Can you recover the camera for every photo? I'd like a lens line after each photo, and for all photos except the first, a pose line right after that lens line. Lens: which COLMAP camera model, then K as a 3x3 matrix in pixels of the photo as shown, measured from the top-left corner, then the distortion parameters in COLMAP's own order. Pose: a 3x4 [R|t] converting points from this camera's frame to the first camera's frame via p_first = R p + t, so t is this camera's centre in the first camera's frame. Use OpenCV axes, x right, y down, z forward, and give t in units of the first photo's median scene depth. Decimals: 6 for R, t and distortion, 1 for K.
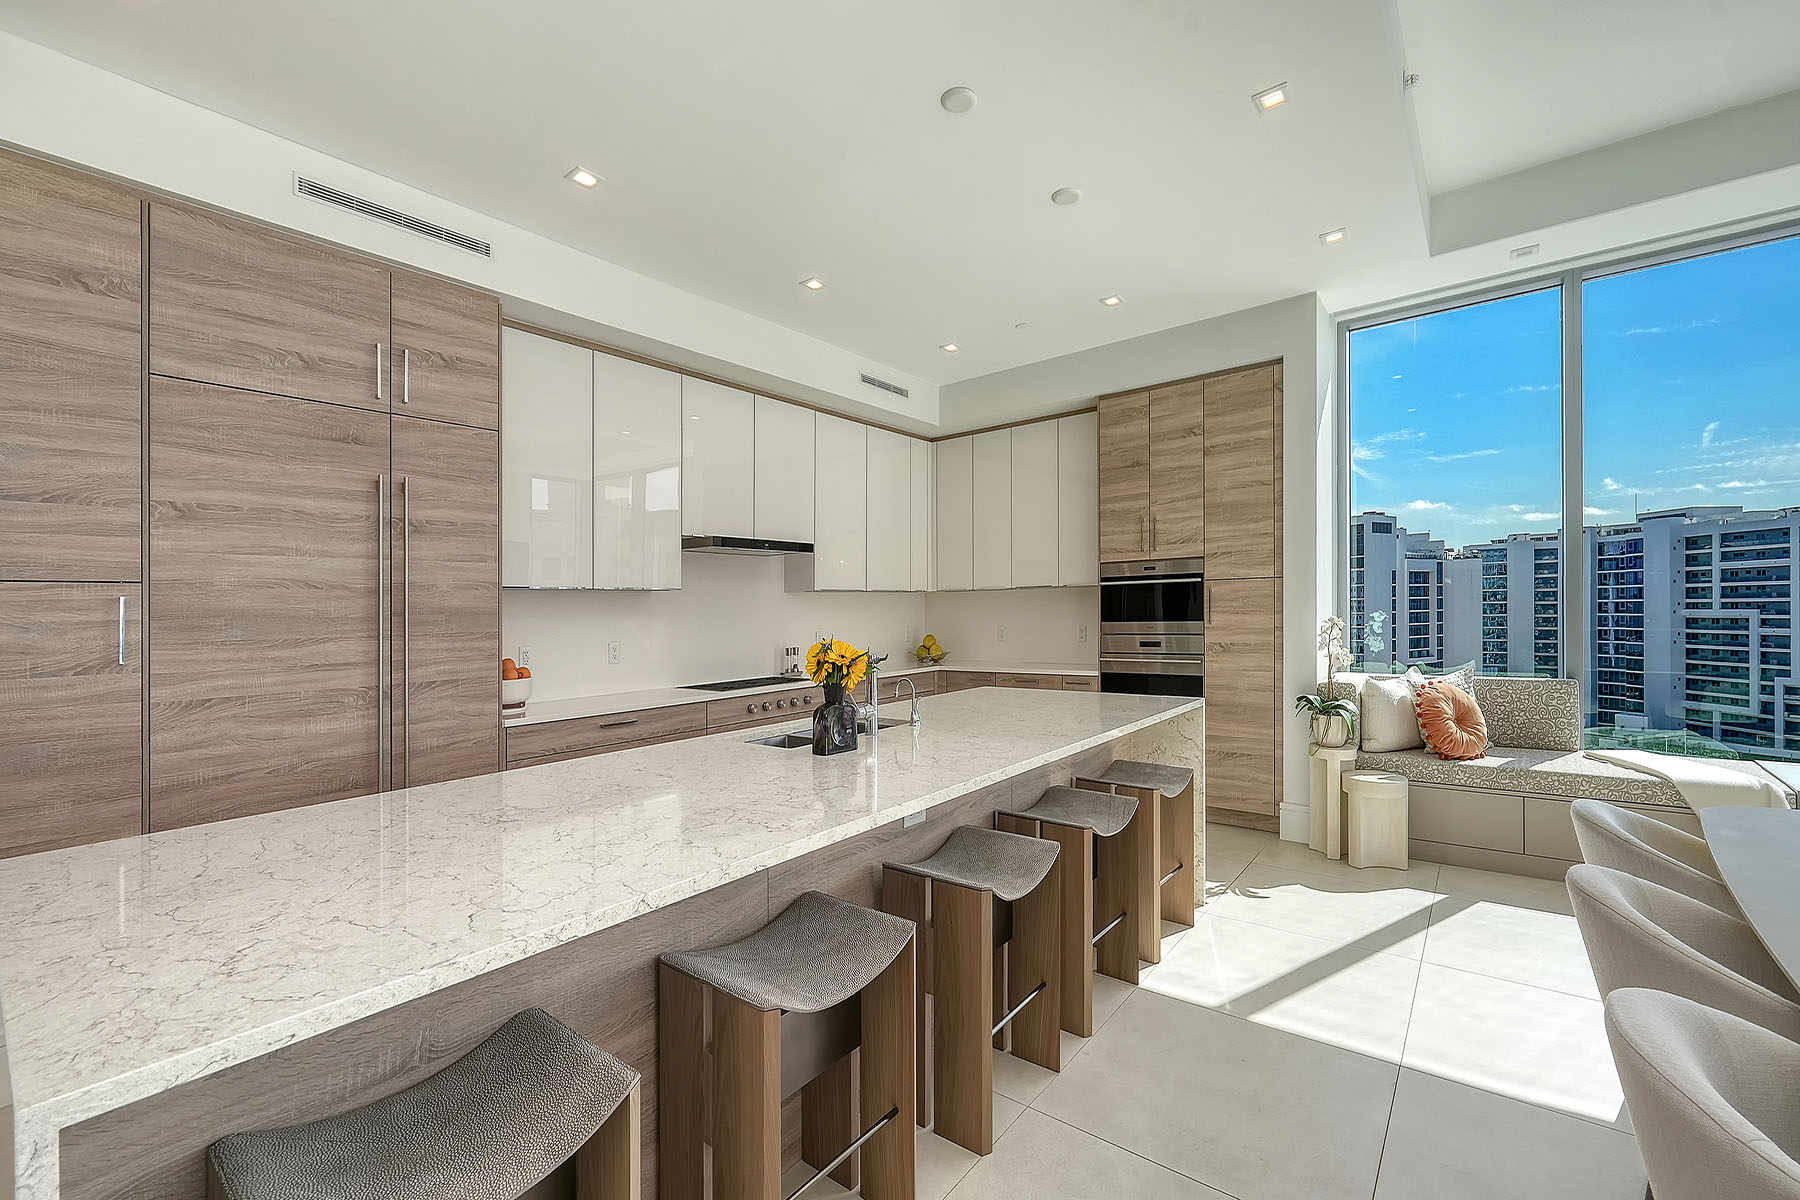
lens RADIAL K [[709.1, 0, 893.9], [0, 709.1, 624.9], [0, 0, 1]] dist [-0.007810, 0.000164]
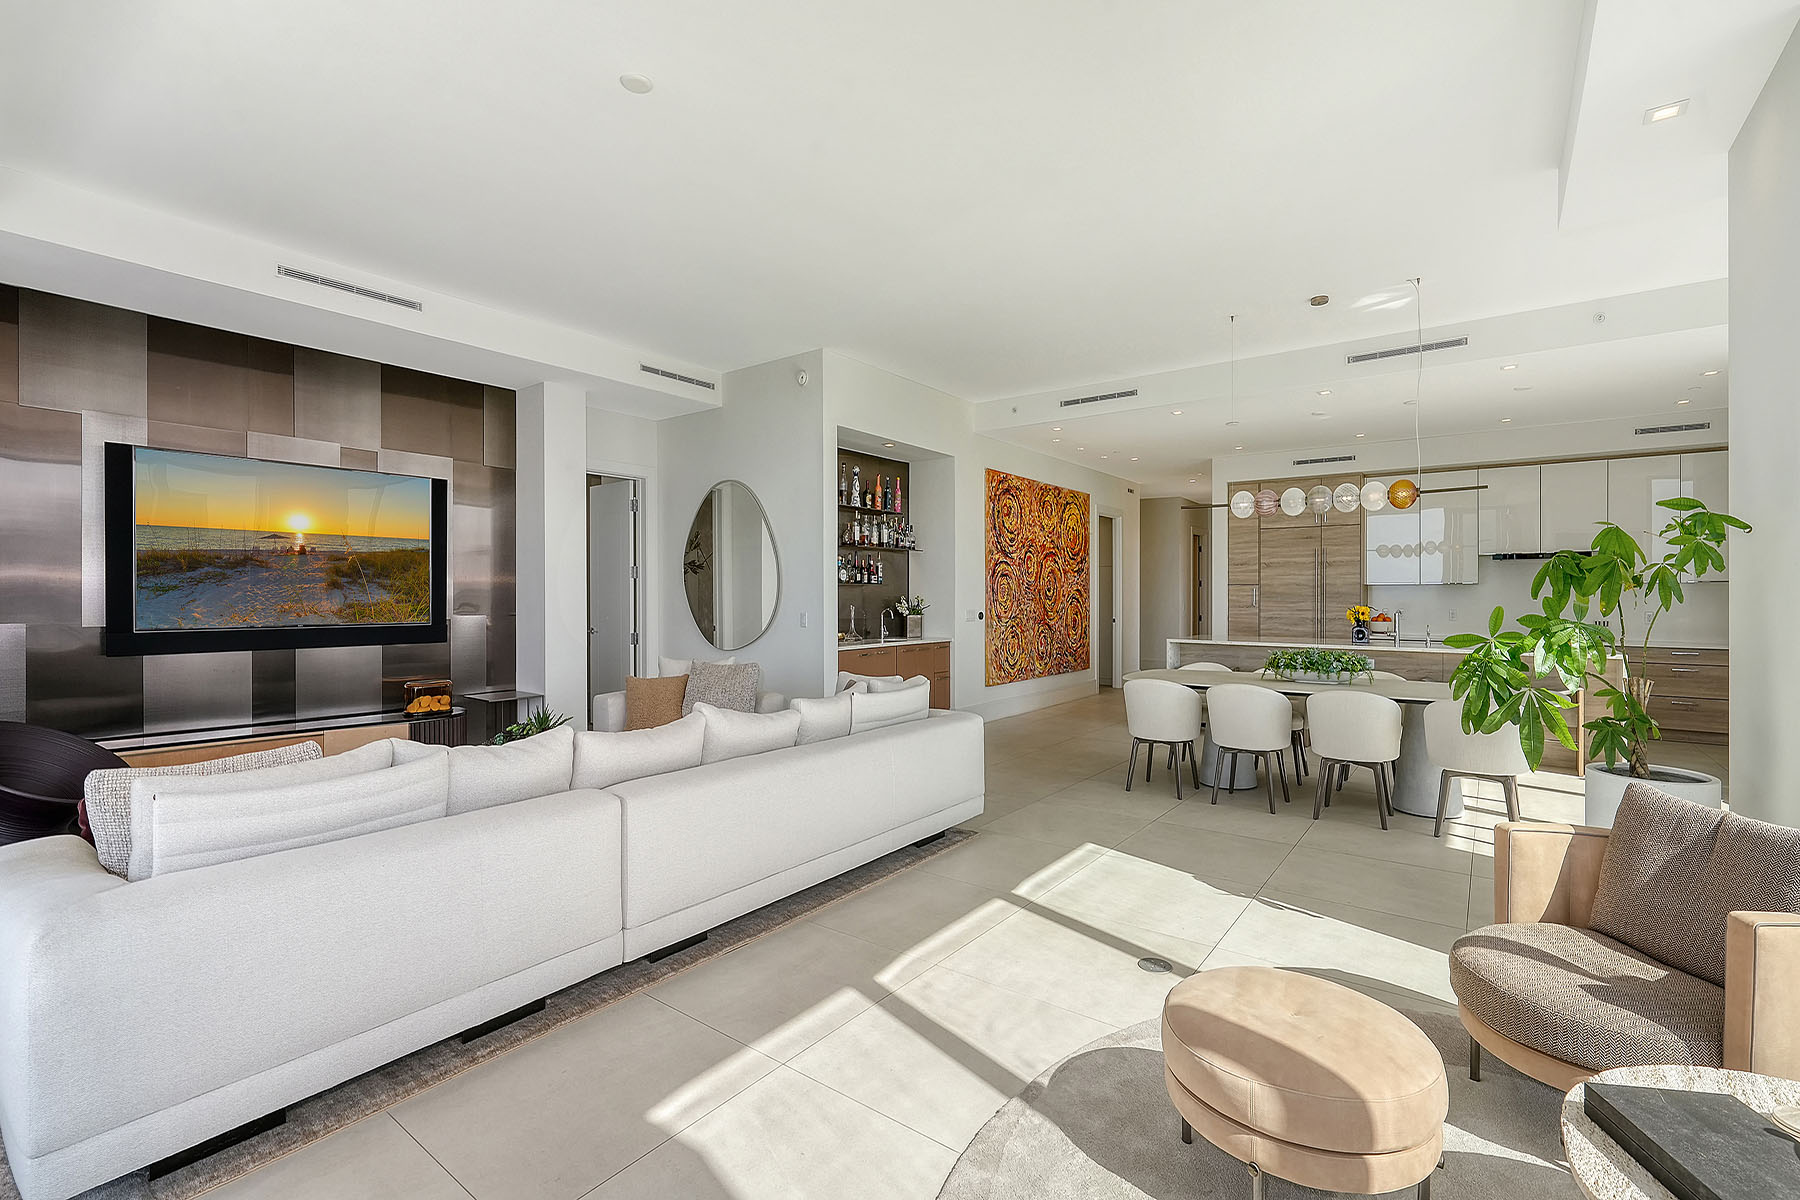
lens RADIAL K [[782.4, 0, 911.9], [0, 782.4, 594.1], [0, 0, 1]] dist [-0.005433, 0.000145]
pose [[0.045084, 0.019501, -0.998793, 1.798933], [-0.023830, 0.999546, 0.018440, -0.025276], [0.998699, 0.022970, 0.045528, -0.619827]]
